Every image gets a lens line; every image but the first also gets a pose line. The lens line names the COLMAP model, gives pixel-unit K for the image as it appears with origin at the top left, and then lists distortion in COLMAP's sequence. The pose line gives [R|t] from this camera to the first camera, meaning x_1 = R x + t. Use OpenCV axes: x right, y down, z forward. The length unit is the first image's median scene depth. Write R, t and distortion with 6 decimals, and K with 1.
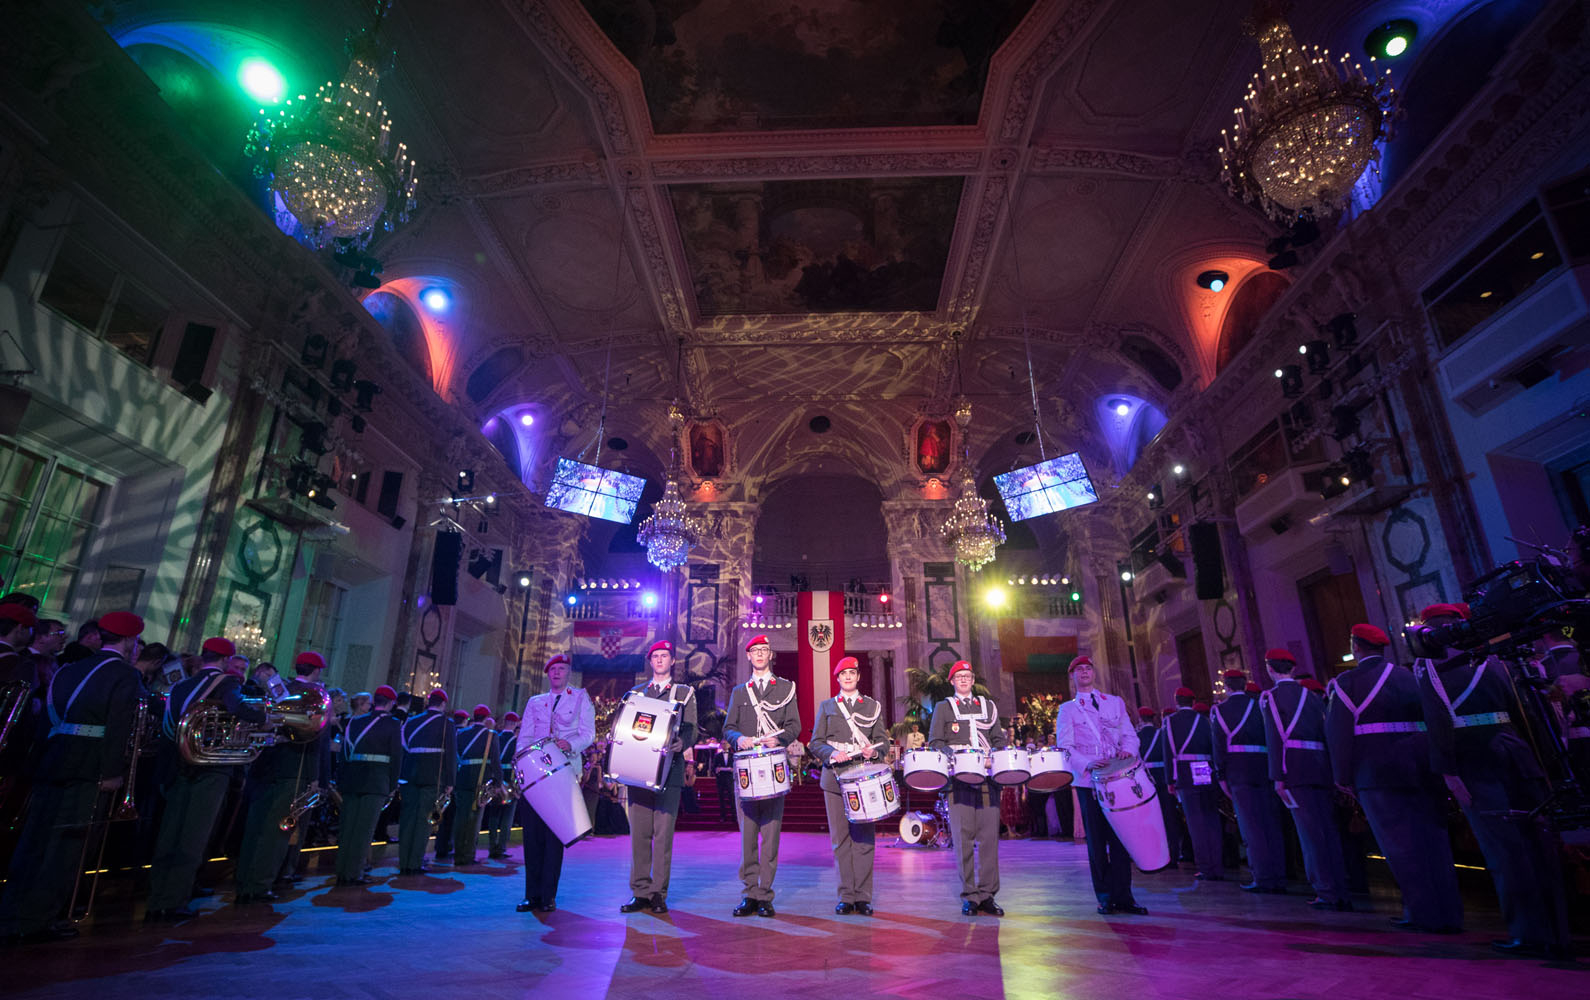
lens RADIAL K [[756.4, 0, 793.9], [0, 756.4, 518.5], [0, 0, 1]] dist [-0.039601, 0.000332]
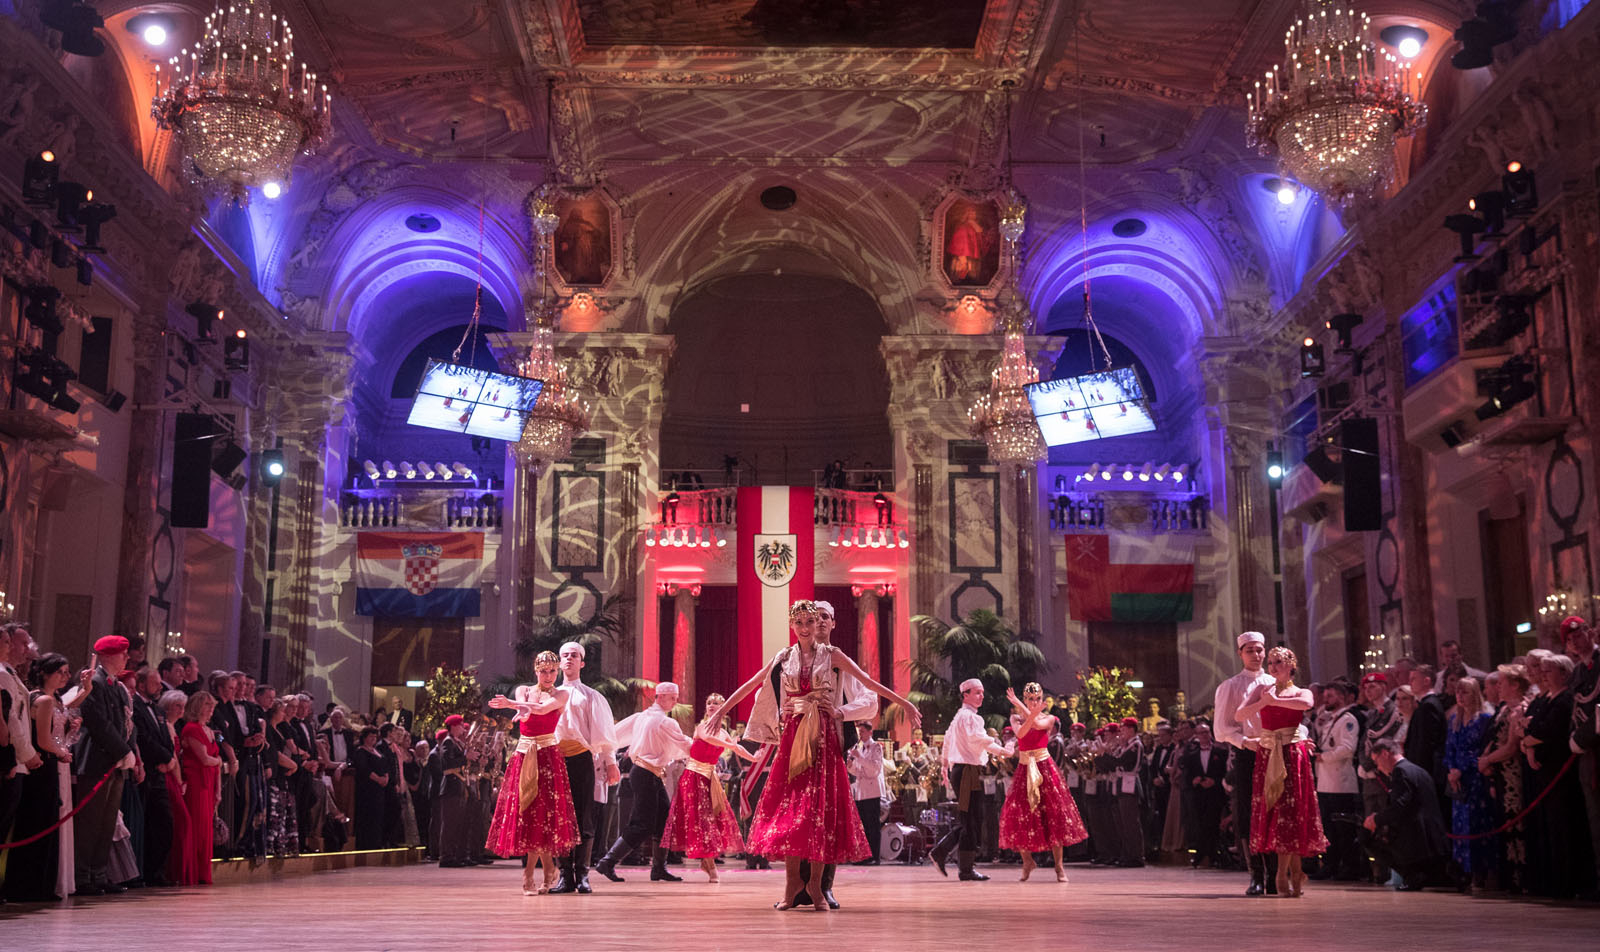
lens RADIAL K [[1699.9, 0, 800.0], [0, 1699.9, 476.0], [0, 0, 1]] dist [0.007842, 0.031680]
pose [[0.998171, 0.009414, 0.059715, -0.026262], [-0.018045, 0.989166, 0.145688, -0.109641], [-0.057697, -0.146499, 0.987527, -0.334861]]
